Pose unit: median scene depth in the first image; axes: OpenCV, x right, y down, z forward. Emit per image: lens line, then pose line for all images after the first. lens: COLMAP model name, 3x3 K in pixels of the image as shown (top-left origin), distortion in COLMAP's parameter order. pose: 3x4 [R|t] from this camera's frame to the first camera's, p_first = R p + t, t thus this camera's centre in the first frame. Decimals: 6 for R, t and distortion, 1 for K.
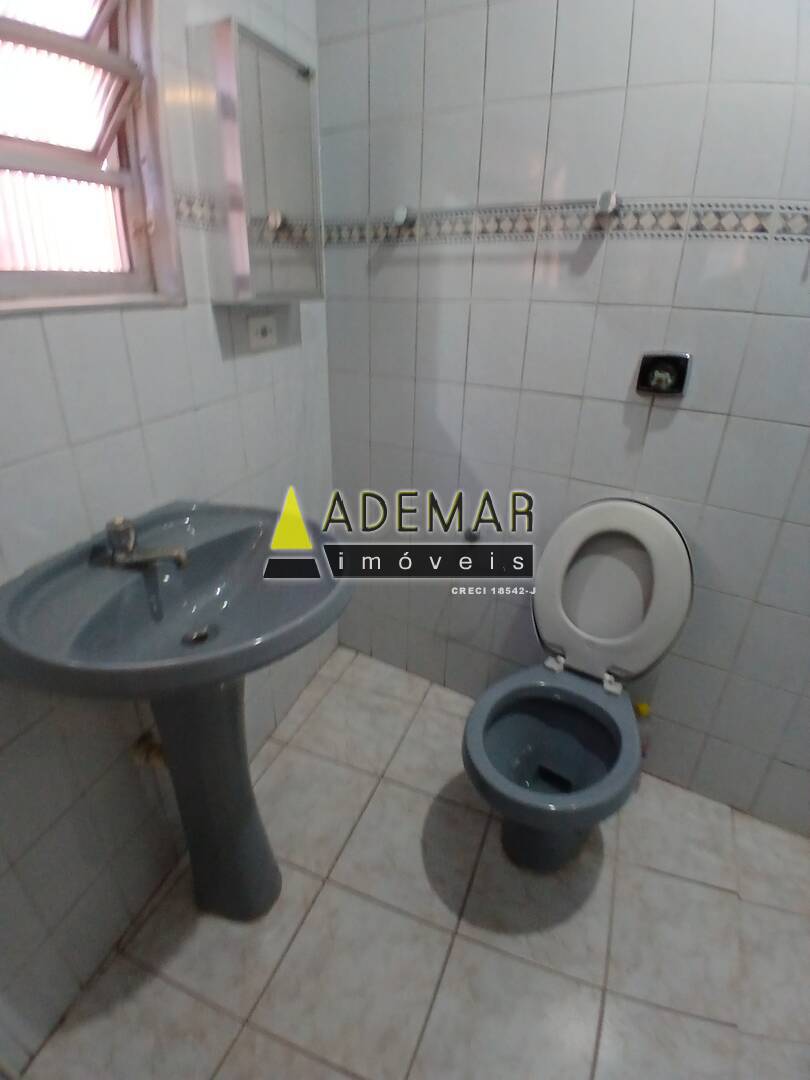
lens RADIAL K [[537.0, 0, 394.8], [0, 537.0, 548.3], [0, 0, 1]] dist [-0.002678, -0.042498]
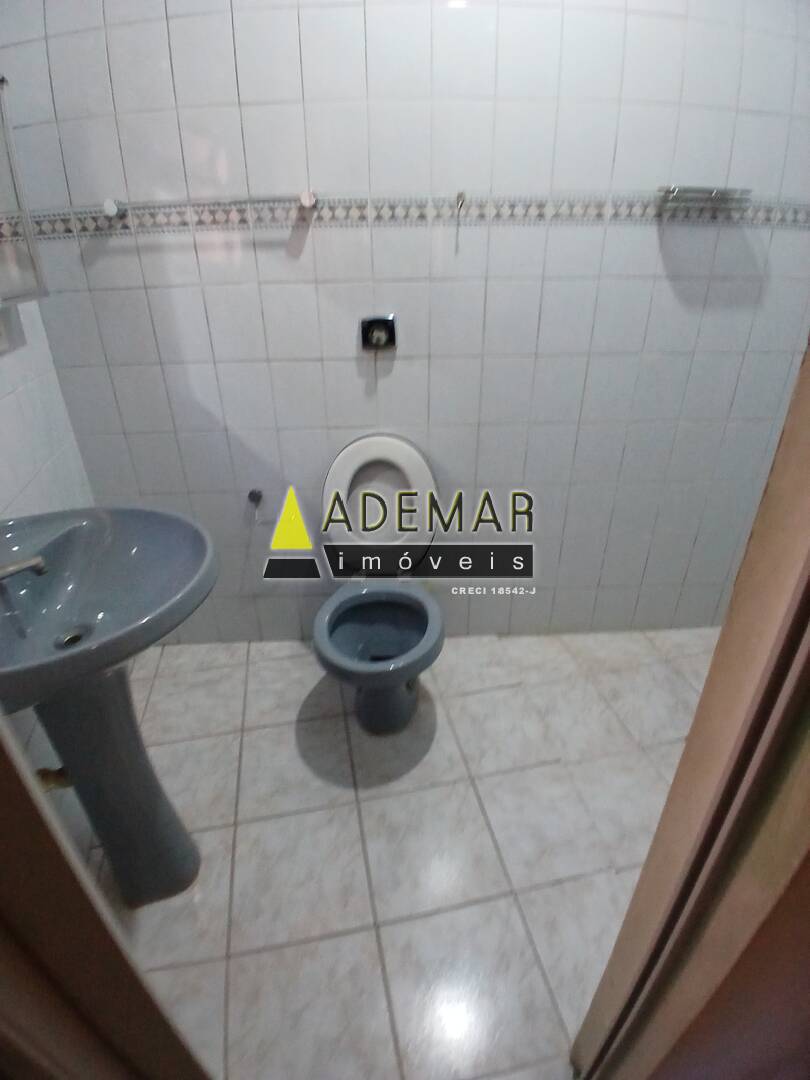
lens RADIAL K [[537.0, 0, 394.8], [0, 537.0, 548.3], [0, 0, 1]] dist [-0.002678, -0.042498]
pose [[0.837734, -0.285321, 0.465611, -0.211160], [0.263060, 0.958047, 0.113779, 0.036698], [-0.478540, 0.027168, 0.877645, -0.147233]]
